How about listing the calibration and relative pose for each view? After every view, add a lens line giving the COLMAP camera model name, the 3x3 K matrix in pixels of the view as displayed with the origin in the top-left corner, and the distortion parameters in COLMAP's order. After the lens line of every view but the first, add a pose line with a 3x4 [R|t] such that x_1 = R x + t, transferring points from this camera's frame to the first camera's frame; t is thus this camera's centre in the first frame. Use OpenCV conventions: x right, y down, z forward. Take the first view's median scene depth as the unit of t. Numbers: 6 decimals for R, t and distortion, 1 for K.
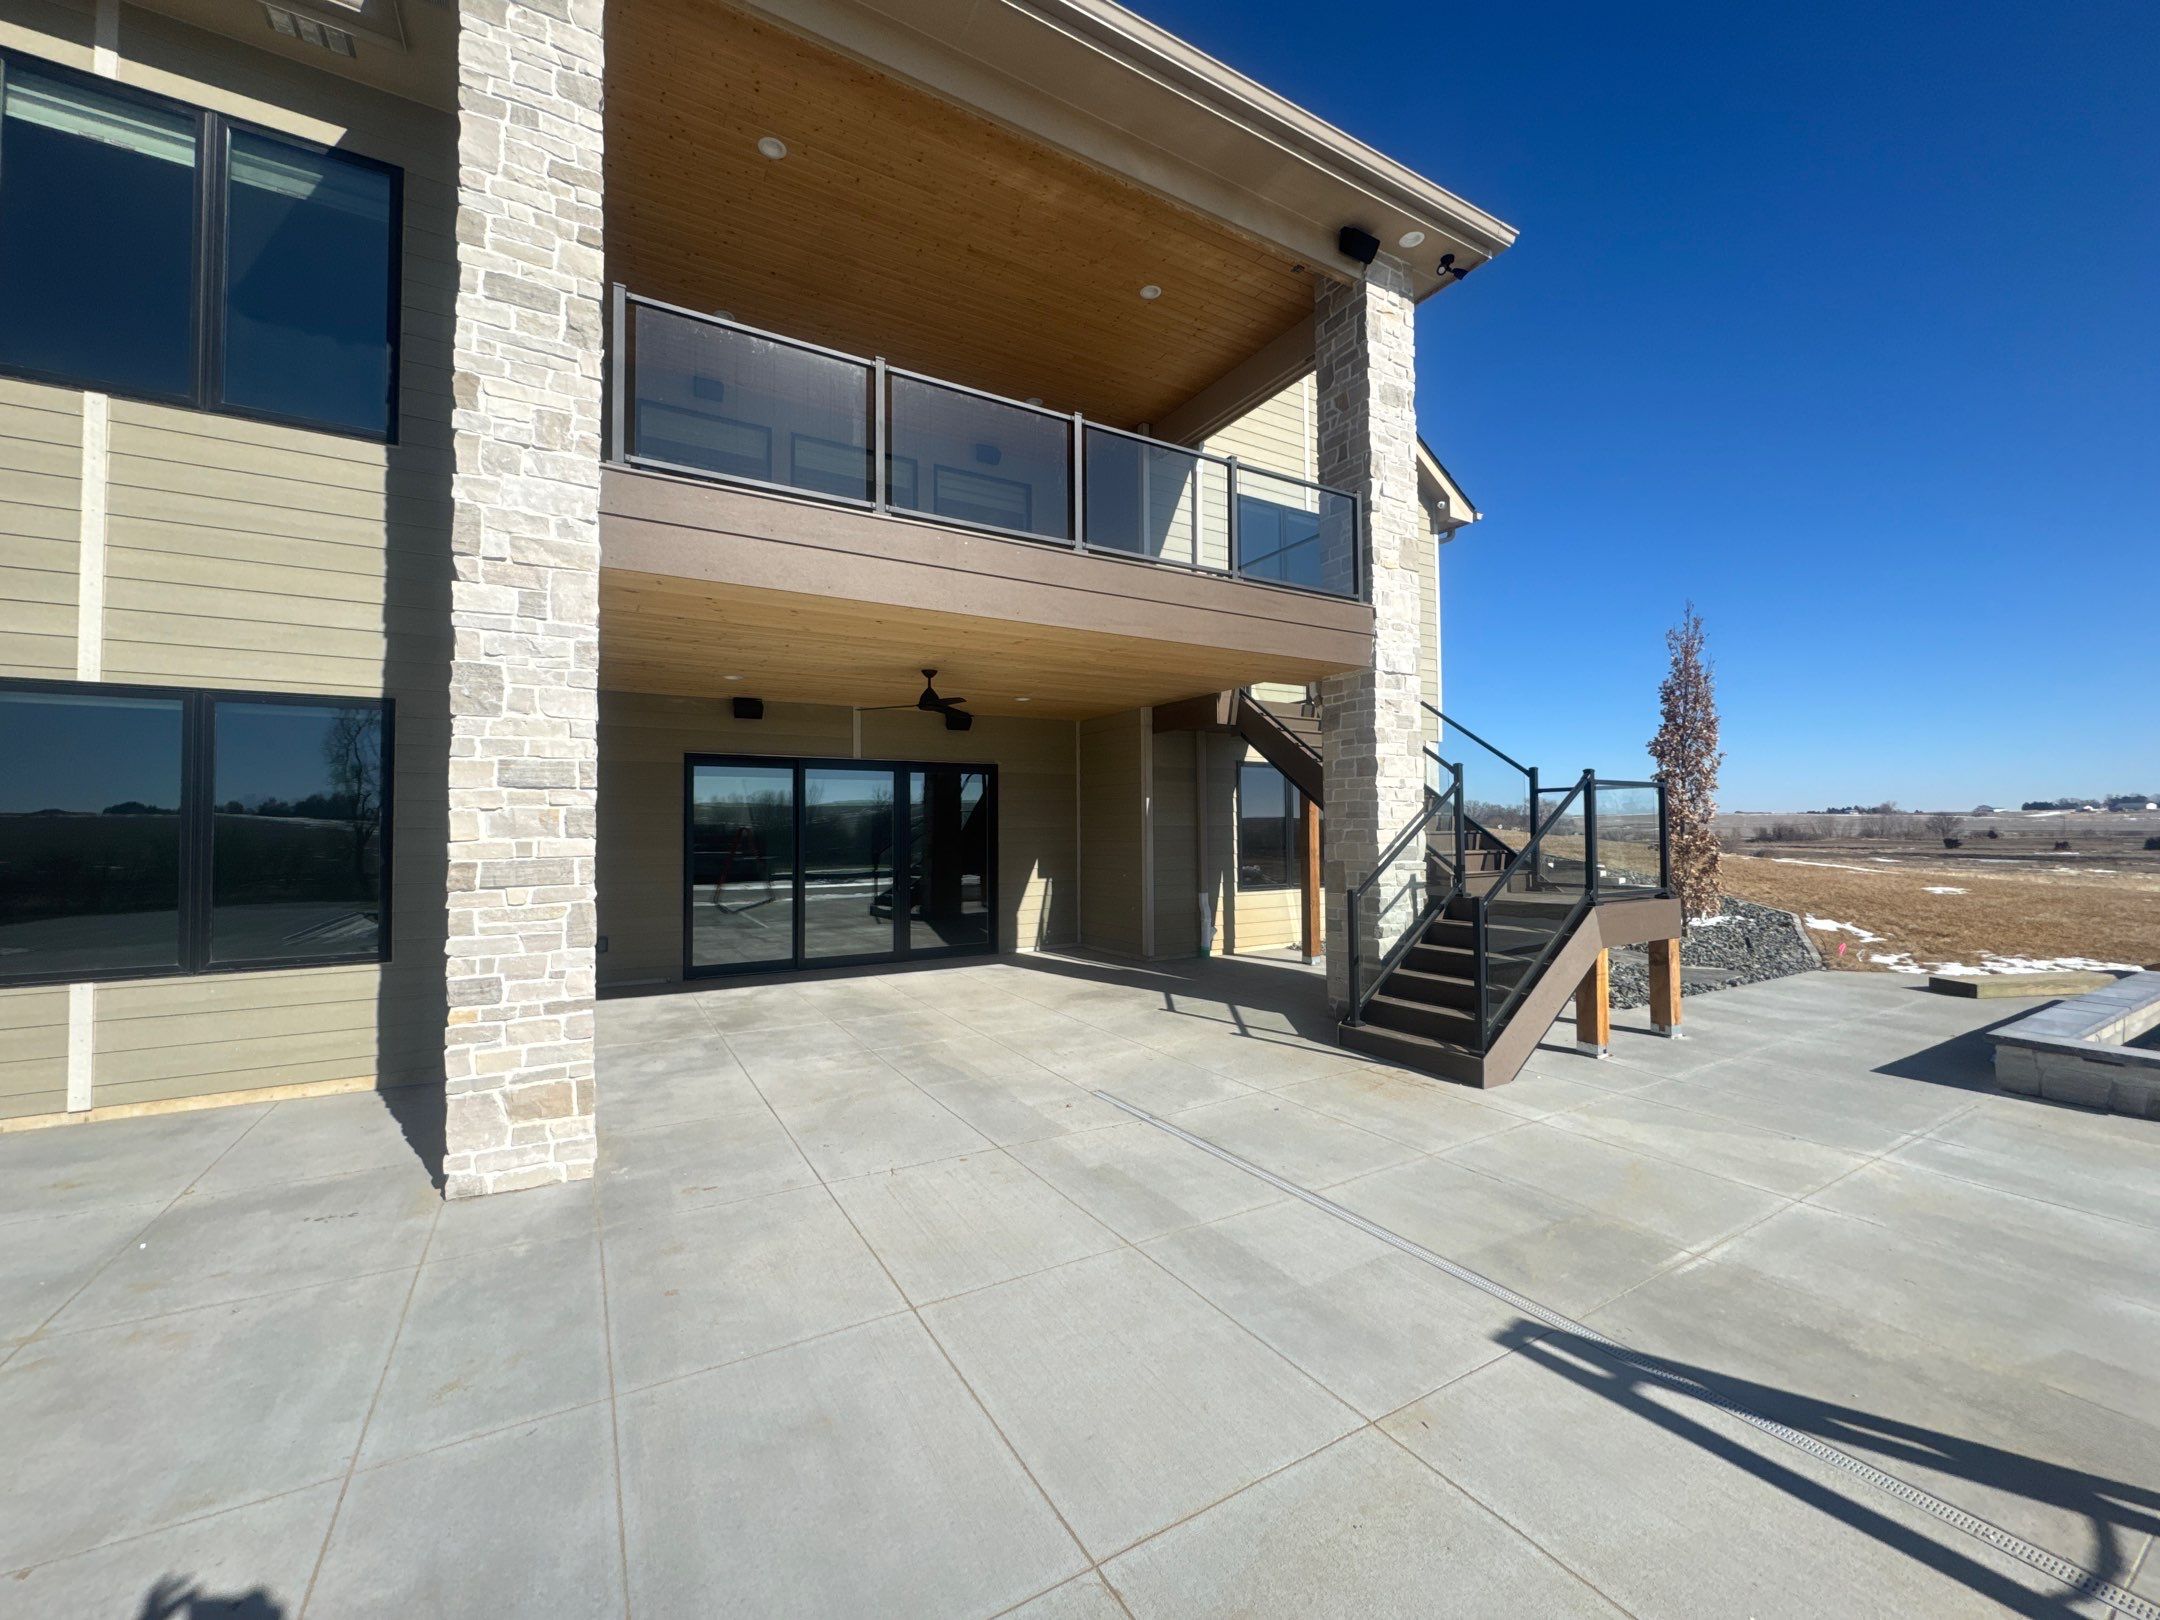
lens RADIAL K [[857.7, 0, 1080.0], [0, 857.7, 810.0], [0, 0, 1]] dist [-0.003169, -0.000156]
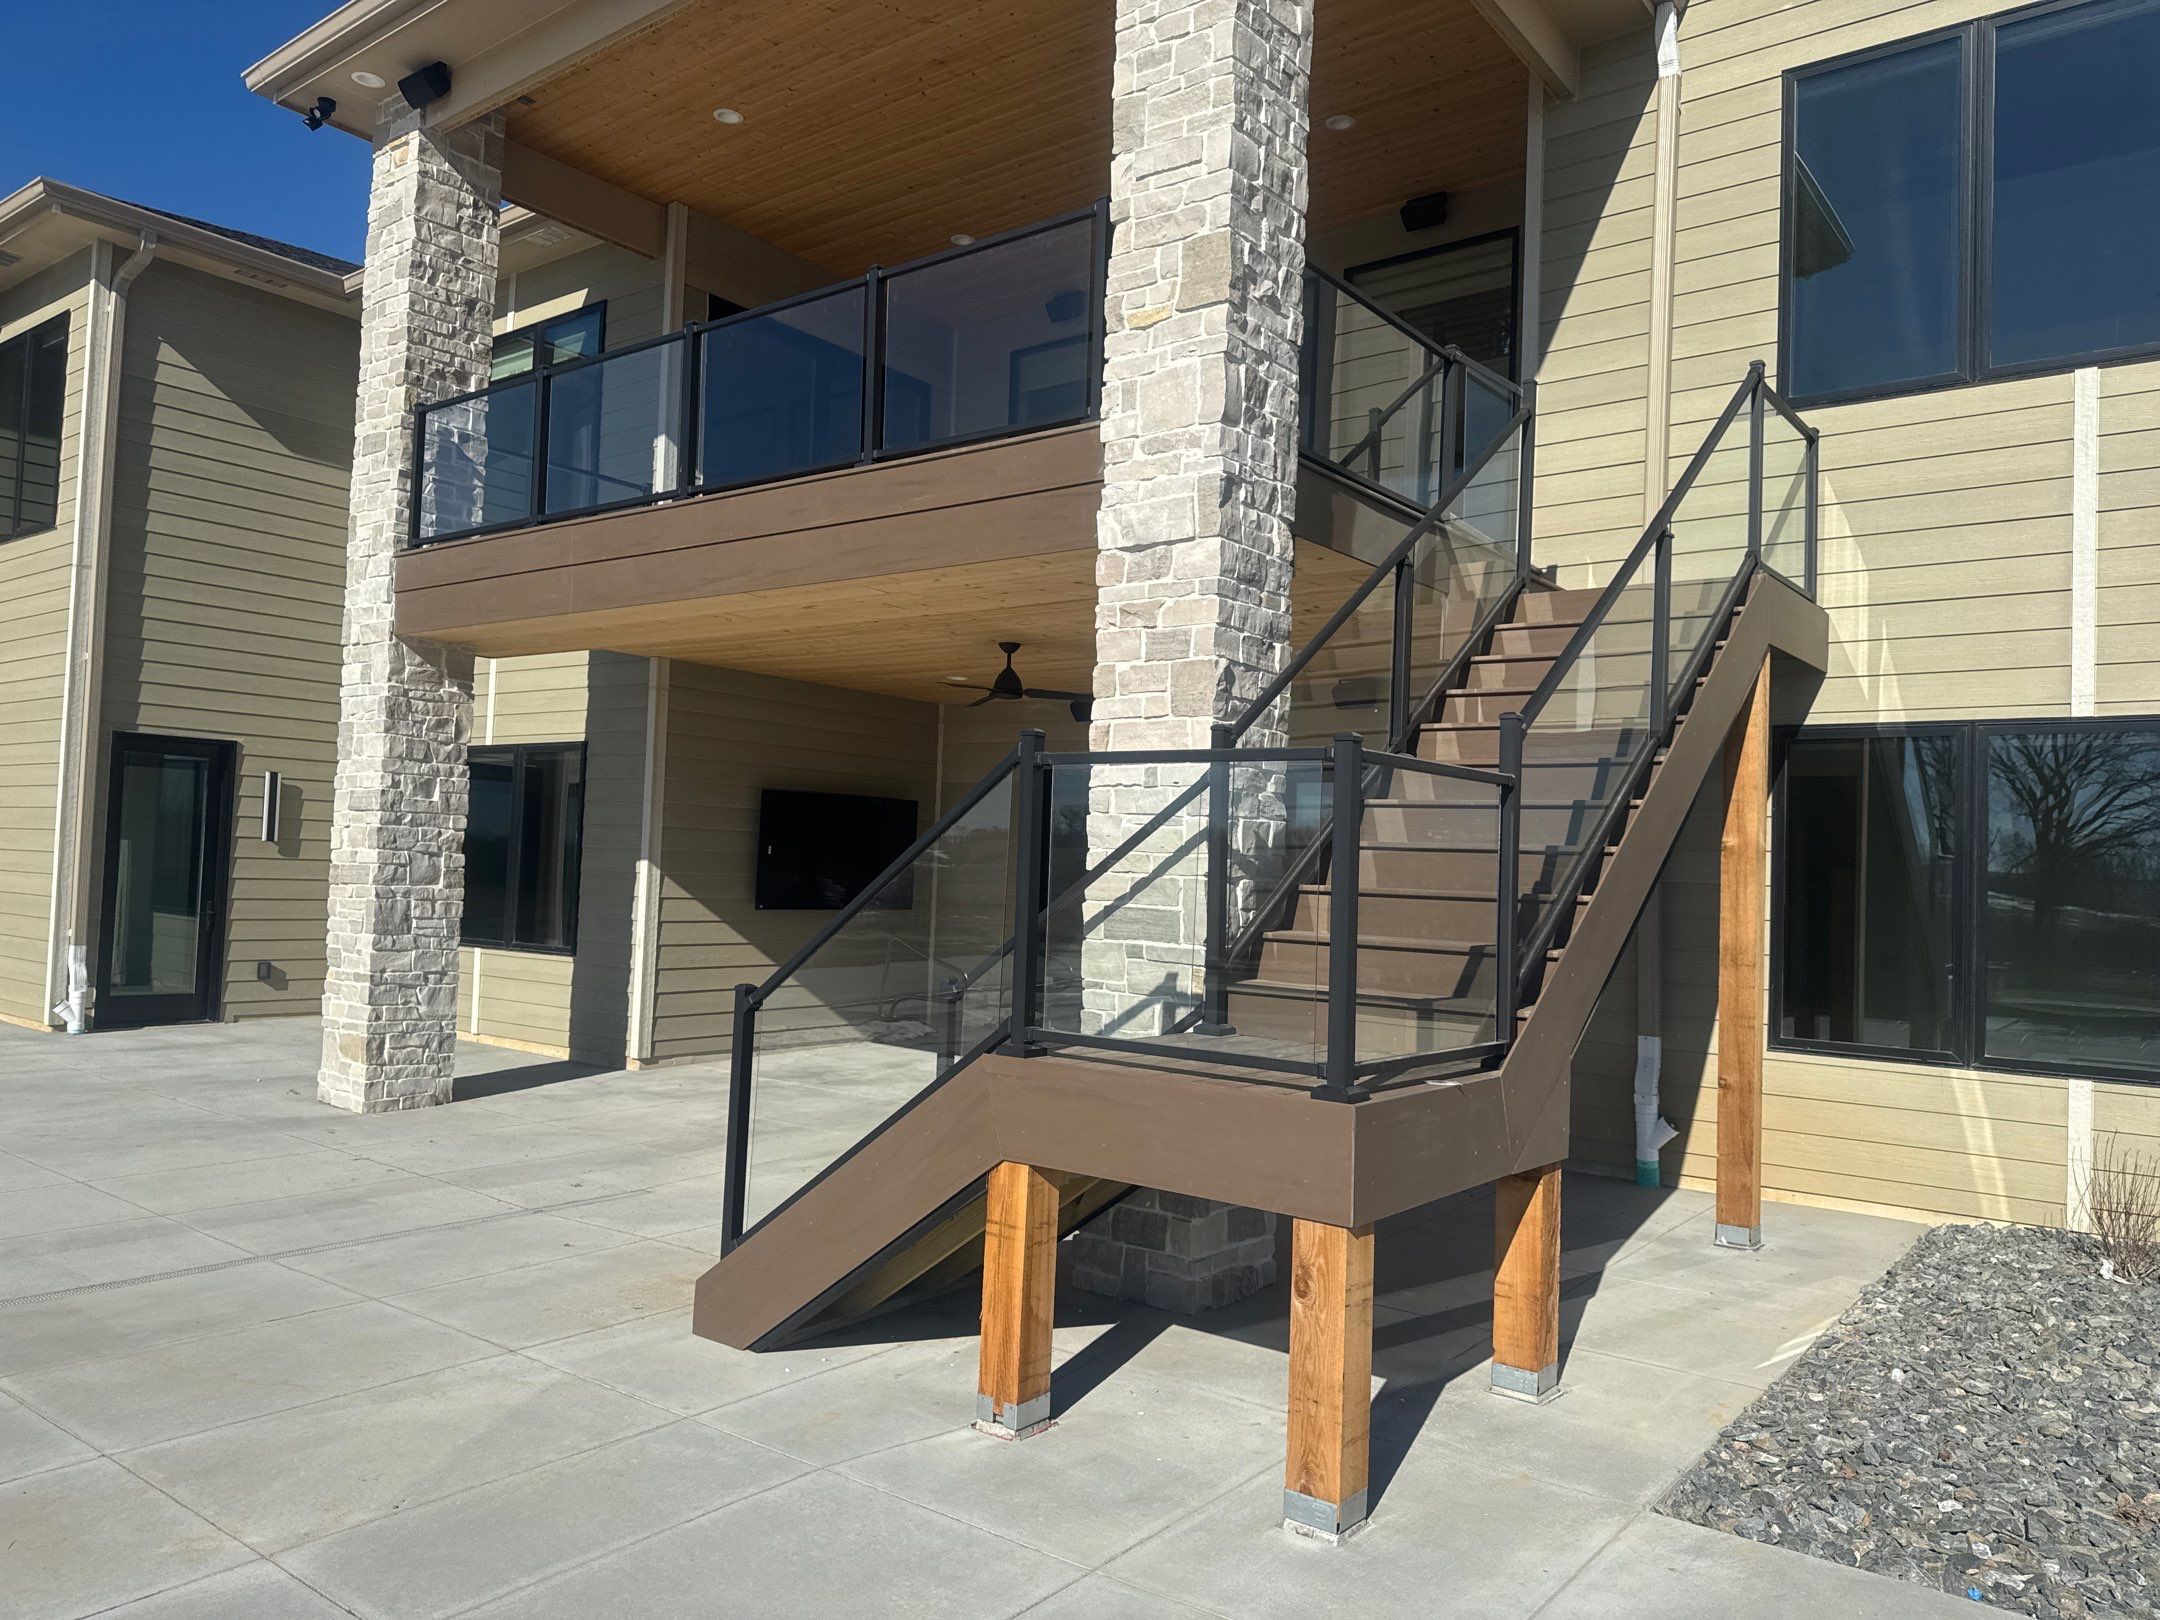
lens RADIAL K [[1507.9, 0, 1080.0], [0, 1507.9, 810.0], [0, 0, 1]] dist [0.002506, -0.003089]
pose [[0.379690, -0.016110, -0.924974, 1.705699], [-0.013106, 0.999654, -0.022791, 0.010593], [0.925021, 0.020776, 0.379347, 0.992972]]
